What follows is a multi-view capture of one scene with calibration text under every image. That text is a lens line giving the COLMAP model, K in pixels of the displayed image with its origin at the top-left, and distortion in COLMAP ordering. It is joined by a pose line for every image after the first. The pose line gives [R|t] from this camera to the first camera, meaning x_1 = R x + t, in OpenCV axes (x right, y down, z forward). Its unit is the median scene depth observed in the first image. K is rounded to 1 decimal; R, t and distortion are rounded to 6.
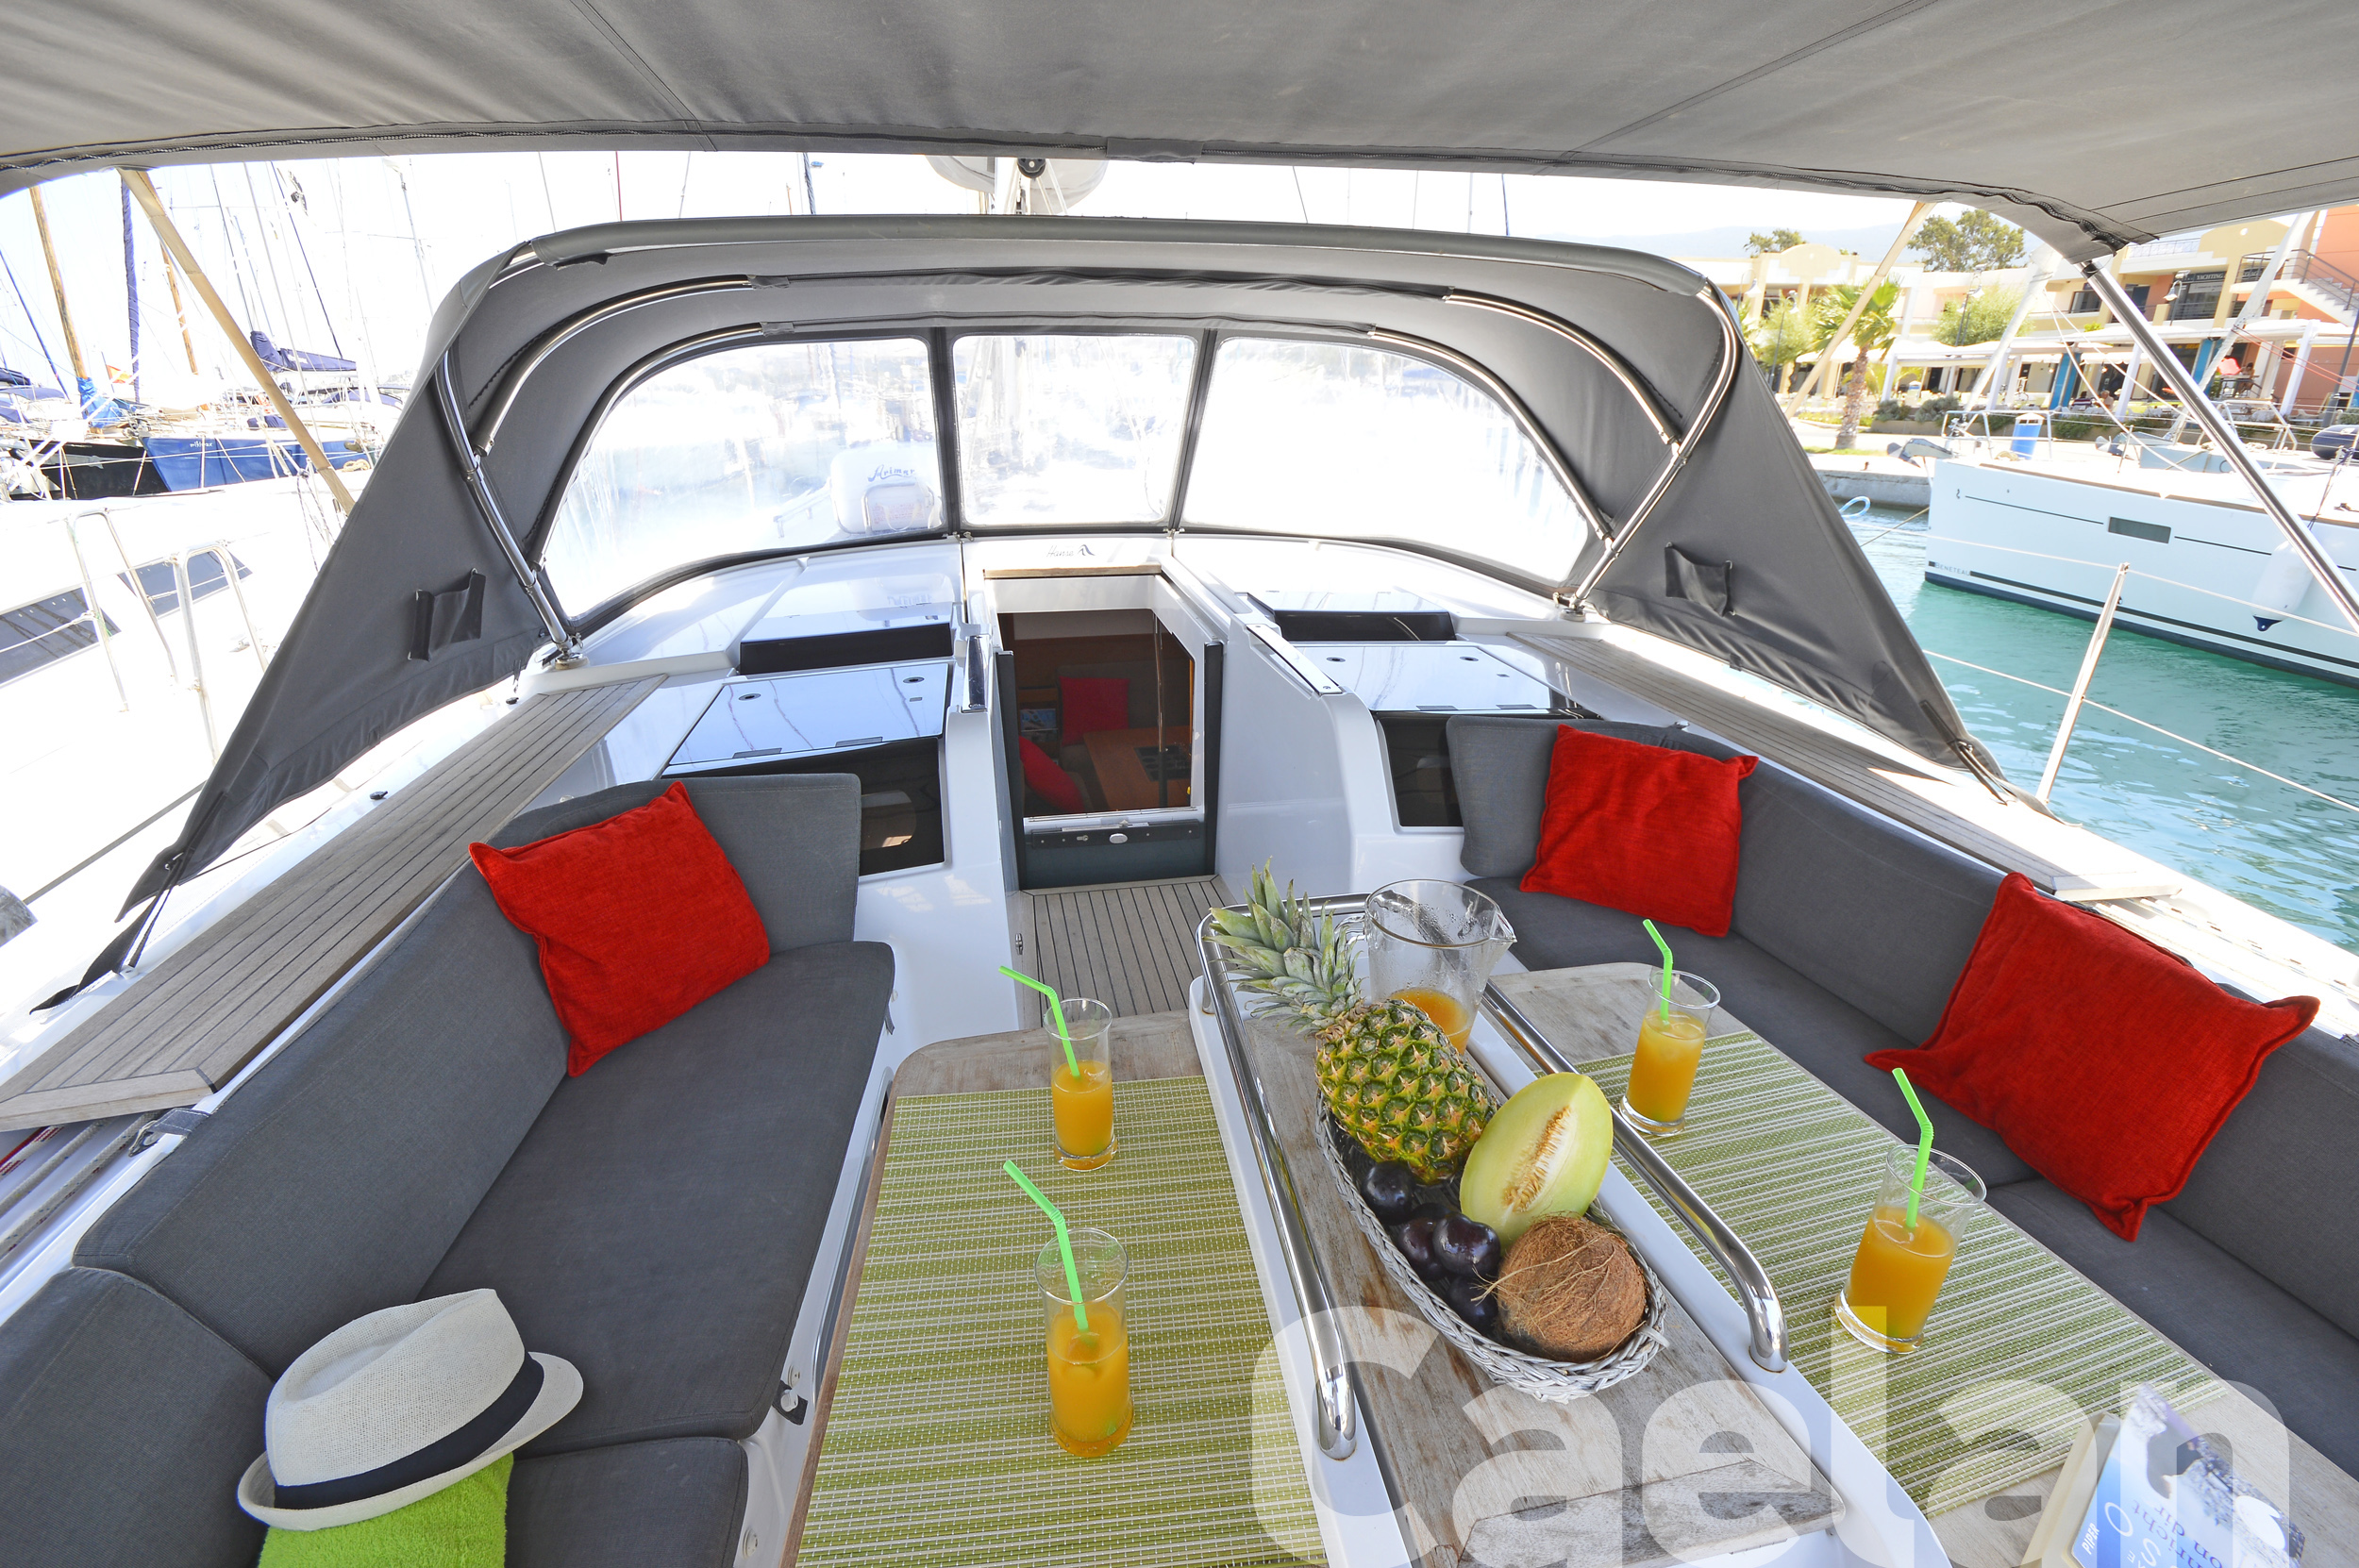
lens RADIAL K [[1062.2, 0, 1179.5], [0, 1062.2, 784.0], [0, 0, 1]] dist [-0.008731, -0.000105]
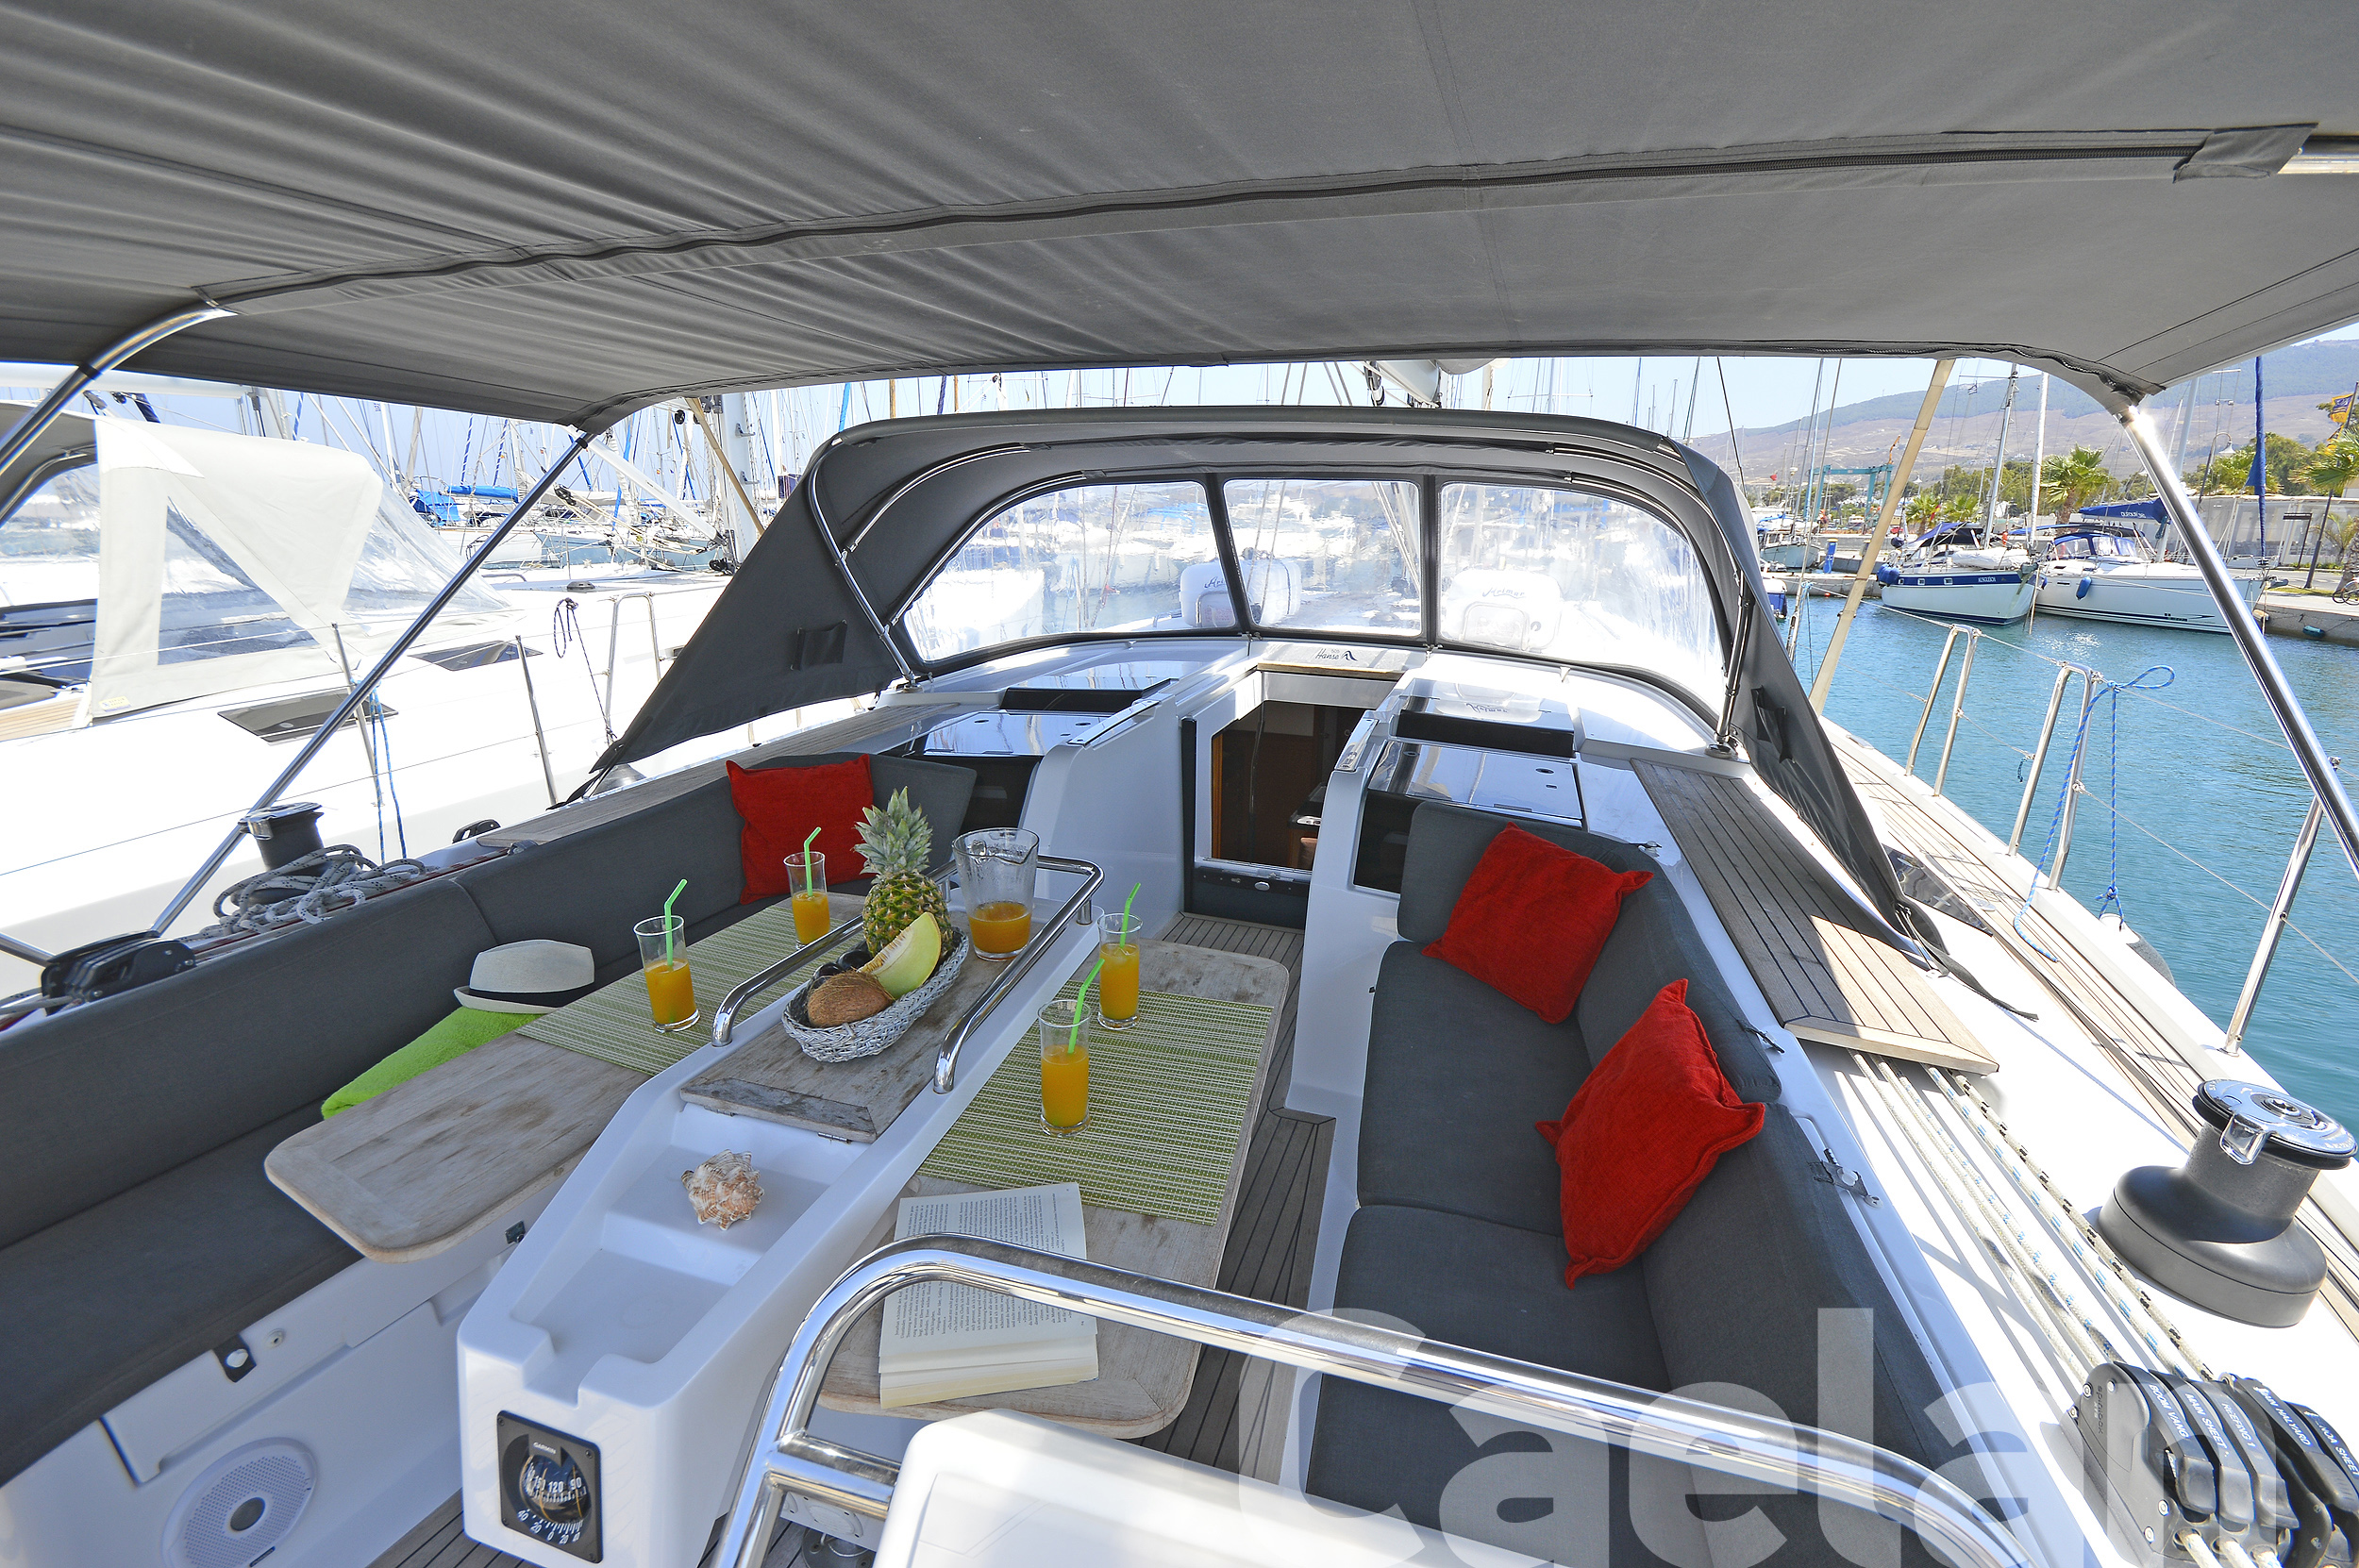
lens RADIAL K [[1046.9, 0, 1181.4], [0, 1046.9, 763.5], [0, 0, 1]] dist [0.018195, -0.018627]
pose [[0.867937, 0.132839, -0.478581, 0.440368], [-0.192017, 0.978393, -0.076664, 0.026512], [0.458056, 0.158436, 0.874690, -0.098627]]
